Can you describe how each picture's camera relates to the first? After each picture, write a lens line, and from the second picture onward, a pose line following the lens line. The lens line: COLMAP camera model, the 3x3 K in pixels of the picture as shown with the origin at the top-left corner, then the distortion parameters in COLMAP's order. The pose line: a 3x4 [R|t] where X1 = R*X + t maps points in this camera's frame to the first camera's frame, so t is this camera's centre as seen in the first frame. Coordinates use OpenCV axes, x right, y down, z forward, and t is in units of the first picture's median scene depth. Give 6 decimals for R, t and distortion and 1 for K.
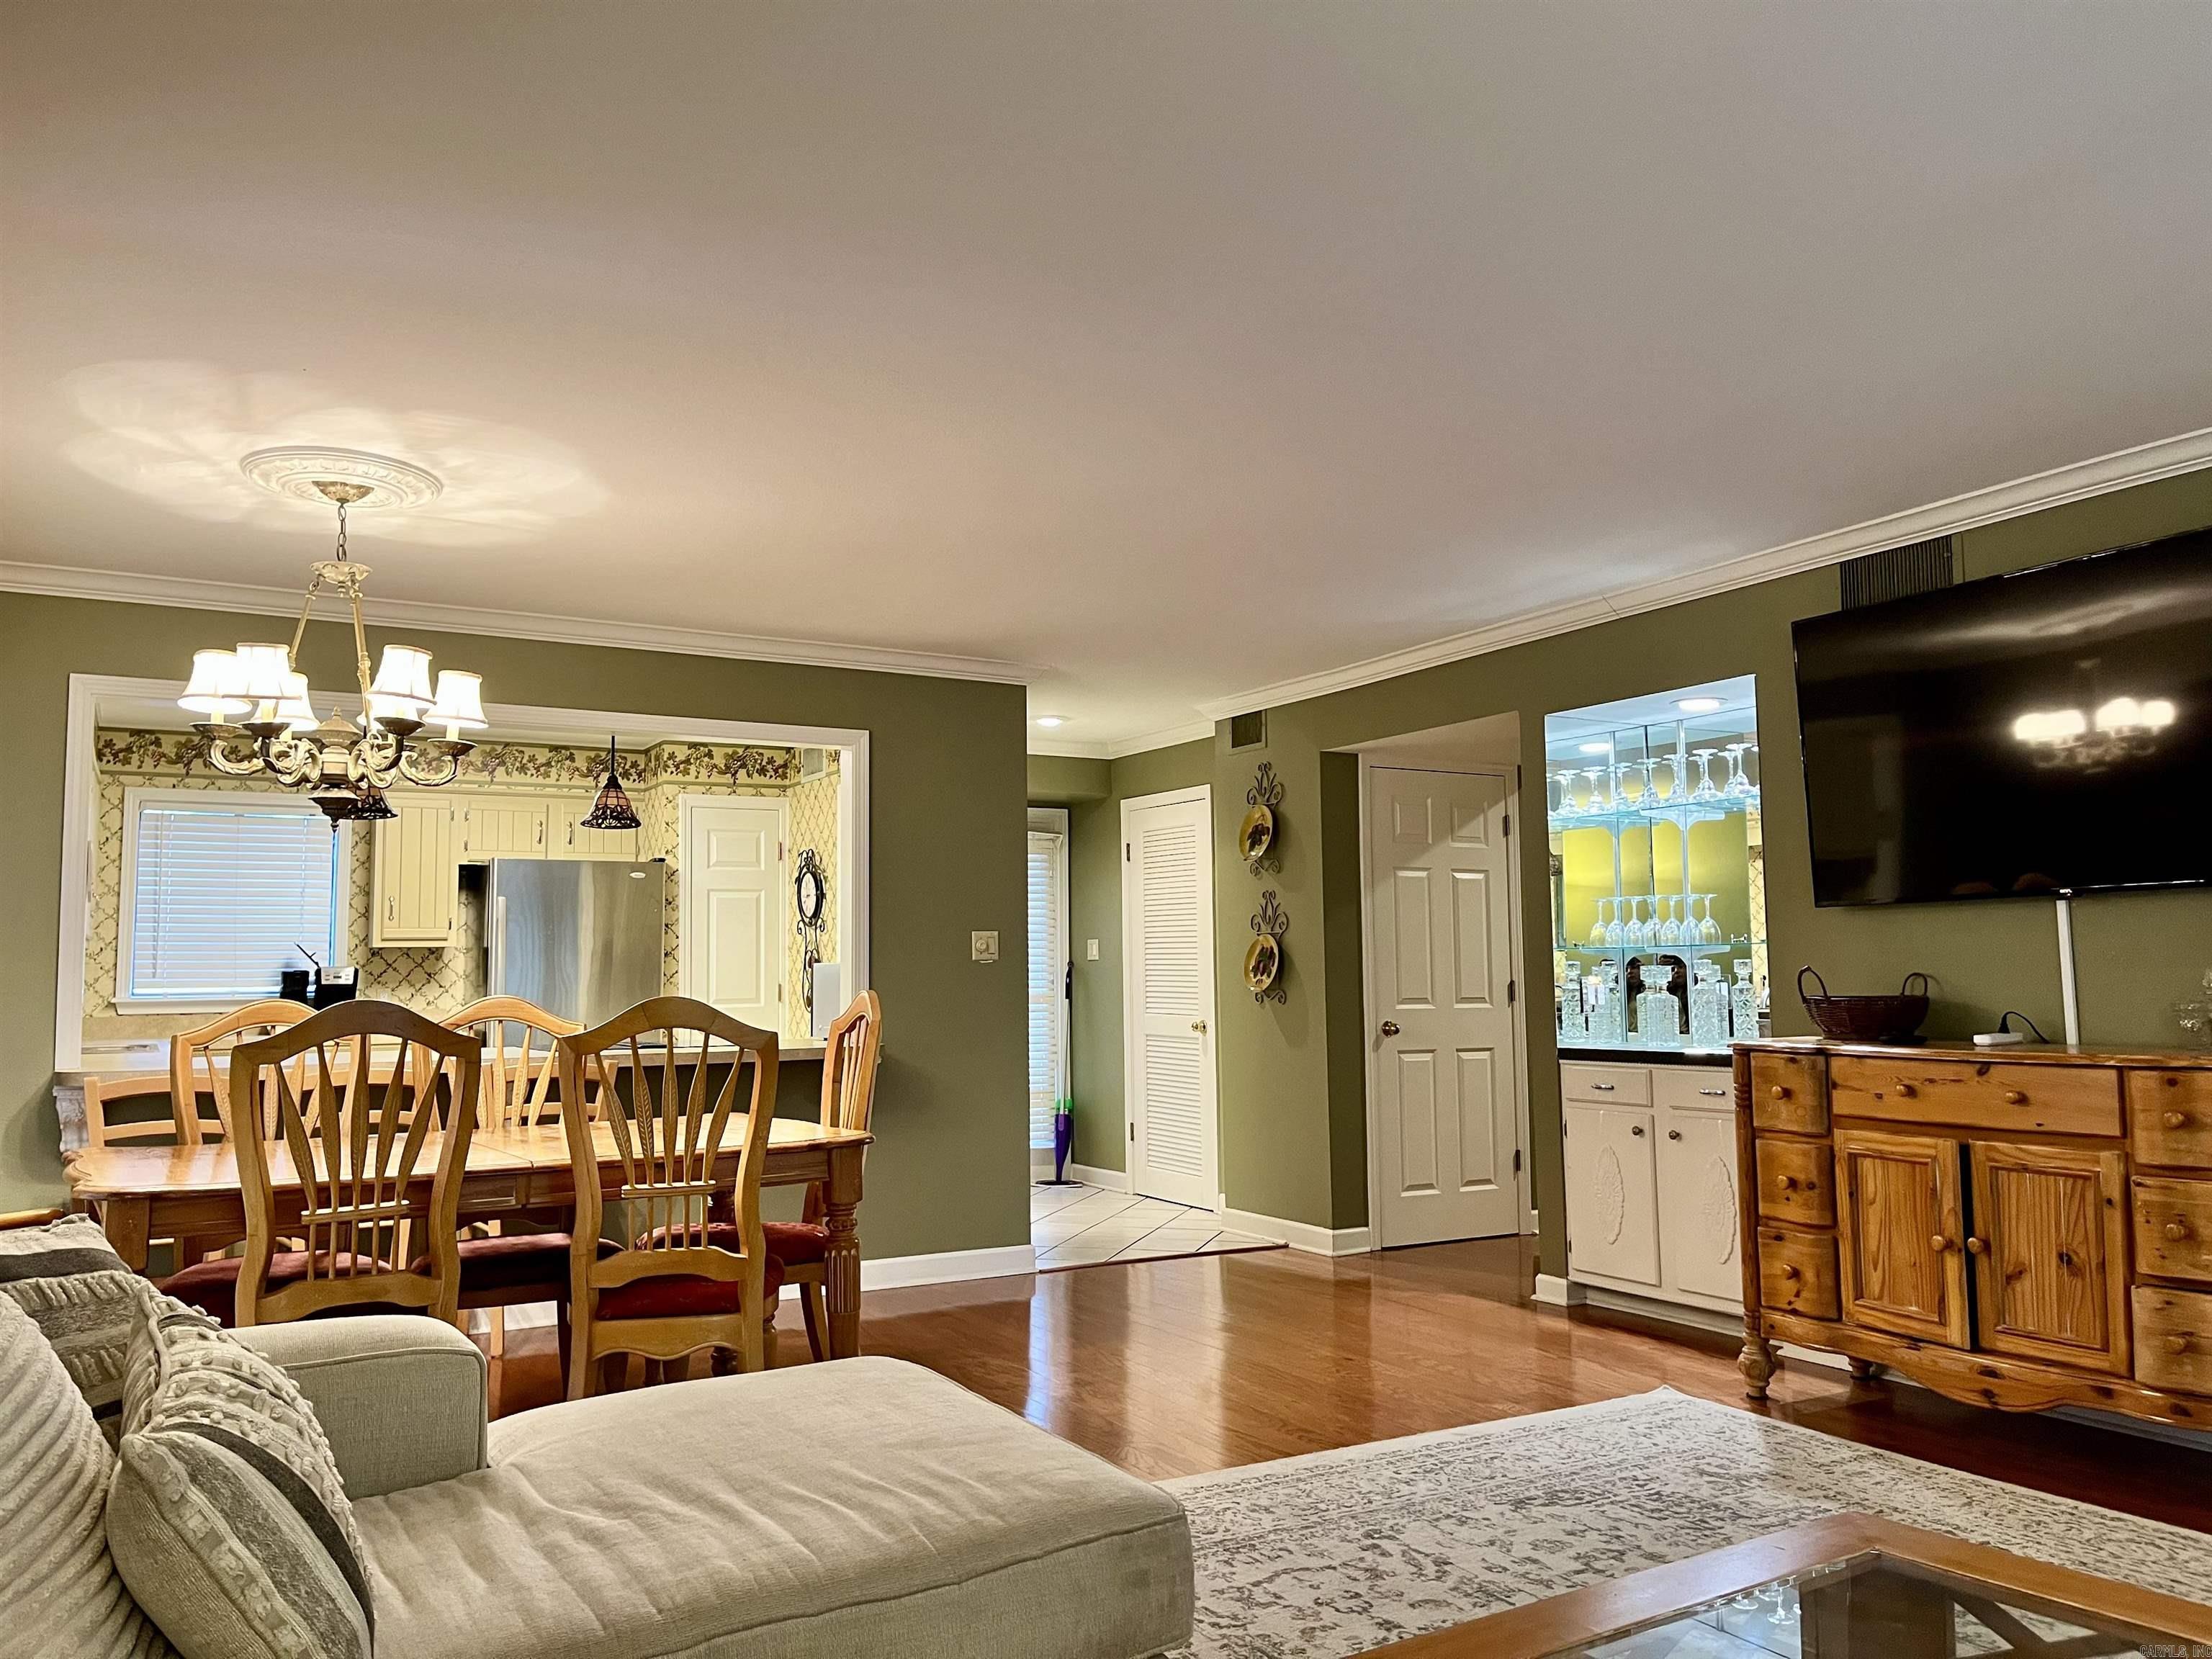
lens RADIAL K [[1676.2, 0, 1123.7], [0, 1676.2, 830.0], [0, 0, 1]] dist [0.066143, -0.084948]
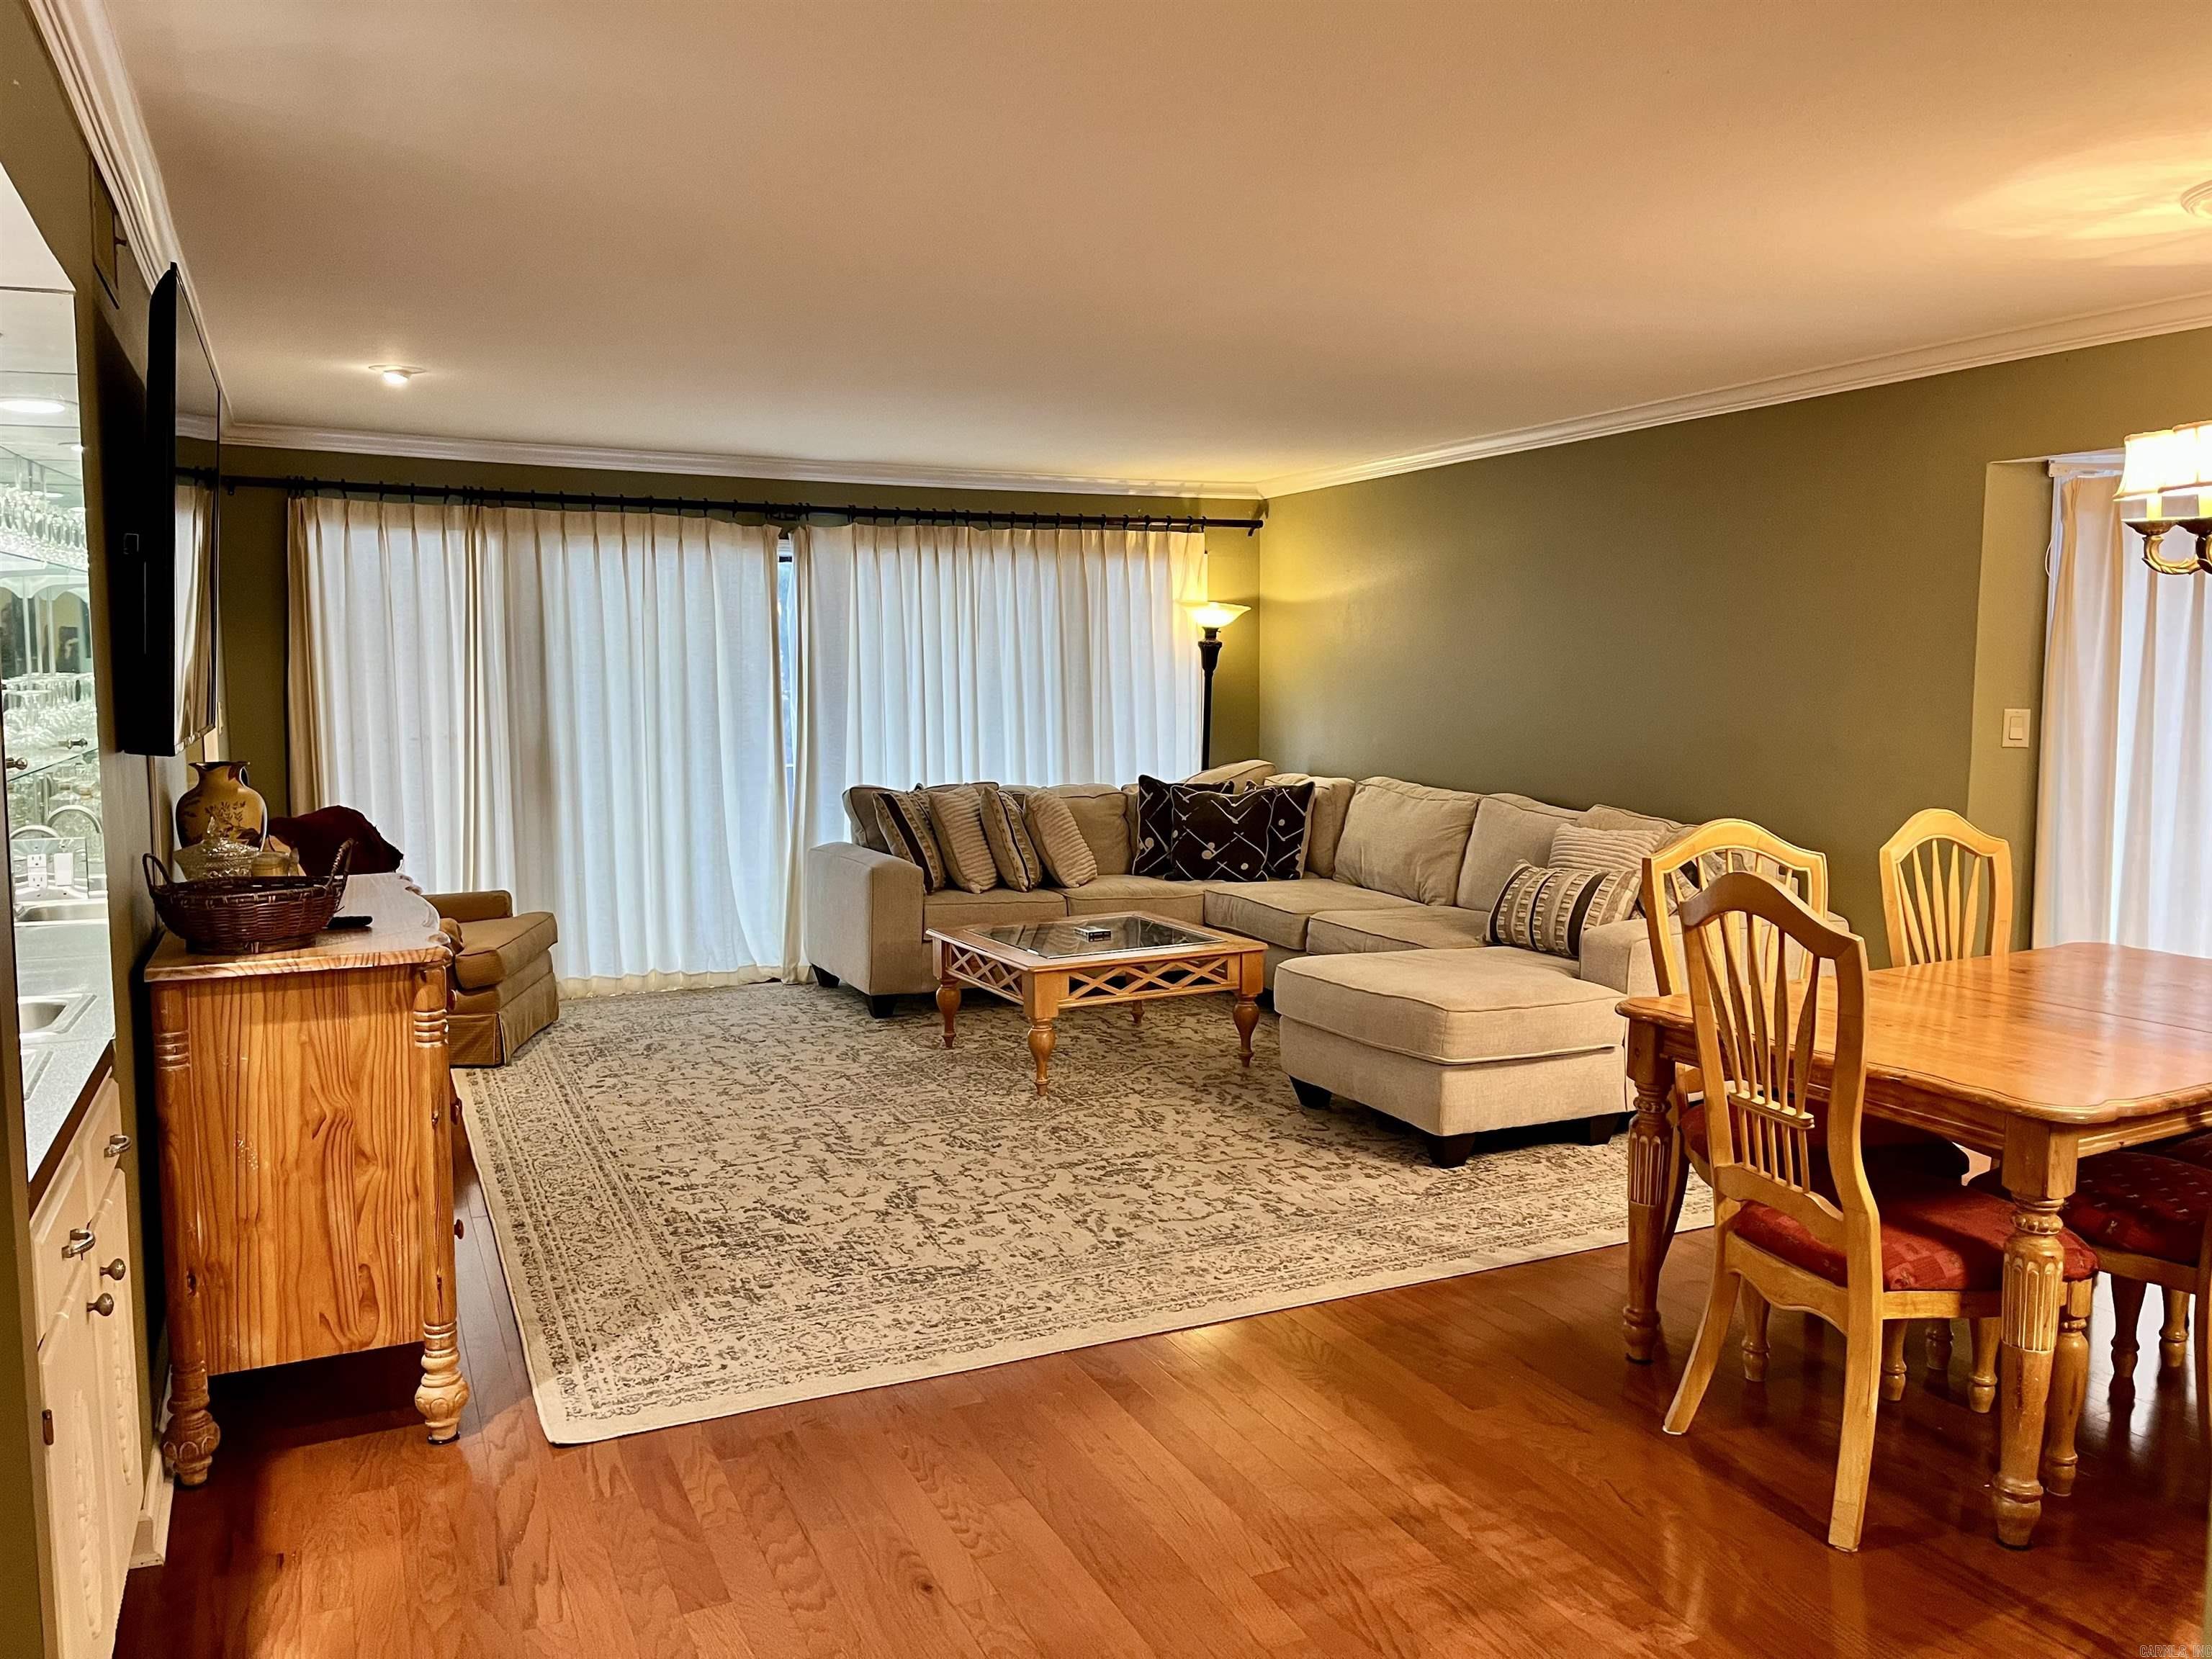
lens RADIAL K [[1676.2, 0, 1124.8], [0, 1676.2, 815.3], [0, 0, 1]] dist [0.066143, -0.084948]
pose [[-0.996736, 0.010665, 0.080026, 0.029617], [0.010559, 0.999943, -0.001752, 0.079531], [-0.080040, -0.000902, -0.996791, 1.766237]]
